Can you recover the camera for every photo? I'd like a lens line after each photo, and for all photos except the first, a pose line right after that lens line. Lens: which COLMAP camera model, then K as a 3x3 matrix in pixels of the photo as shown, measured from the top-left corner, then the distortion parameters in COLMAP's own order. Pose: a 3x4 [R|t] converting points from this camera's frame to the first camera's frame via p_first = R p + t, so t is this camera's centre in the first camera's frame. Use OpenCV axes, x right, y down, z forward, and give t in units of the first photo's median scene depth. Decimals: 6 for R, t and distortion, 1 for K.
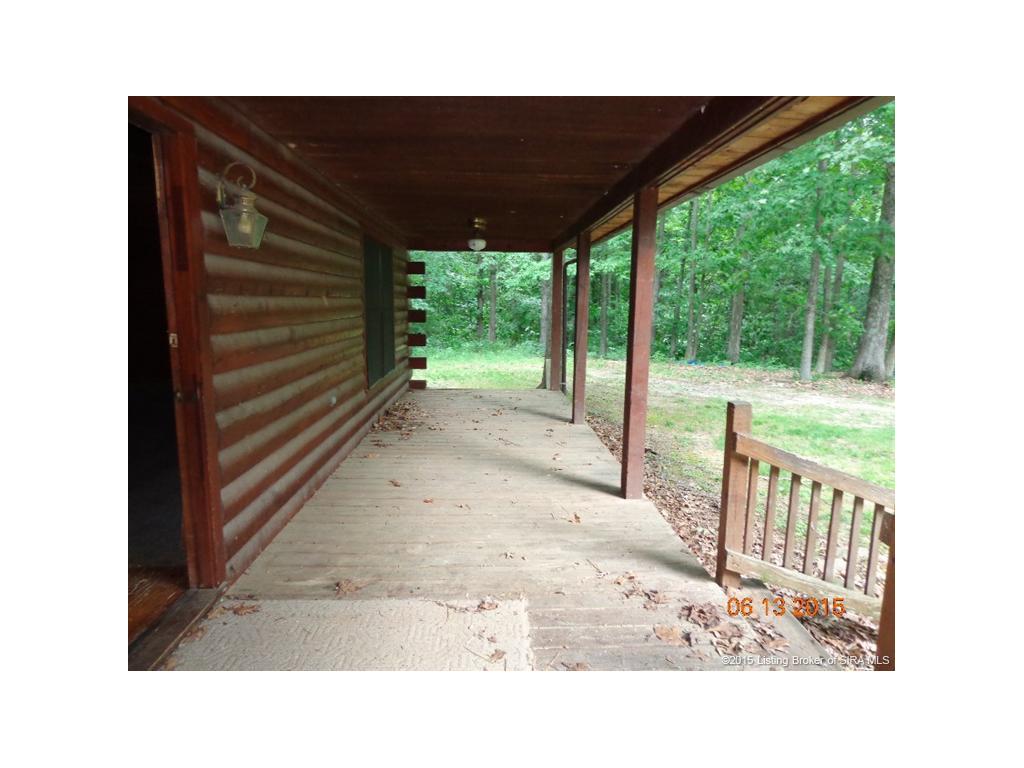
lens RADIAL K [[539.5, 0, 511.1], [0, 539.5, 383.5], [0, 0, 1]] dist [0.004433, 0.006895]
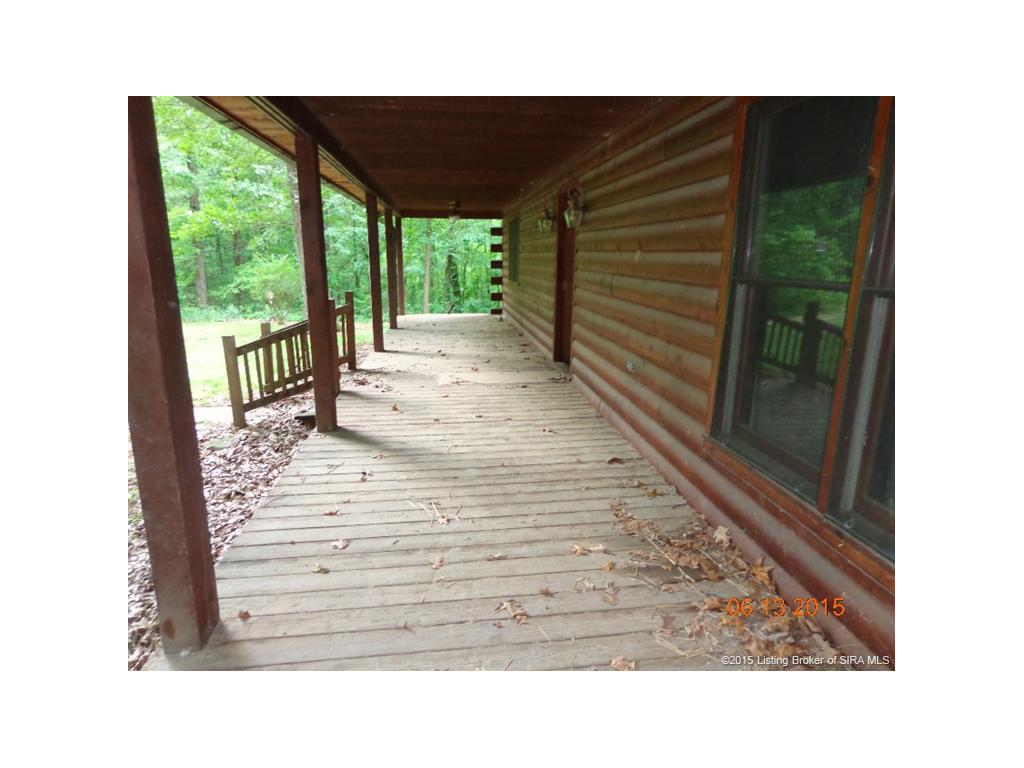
lens RADIAL K [[539.5, 0, 511.8], [0, 539.5, 384.2], [0, 0, 1]] dist [0.004433, 0.006895]
pose [[-0.995770, -0.002456, -0.091849, -0.039574], [-0.038331, 0.919606, 0.390966, -0.272674], [0.083505, 0.392833, -0.915811, 1.714938]]
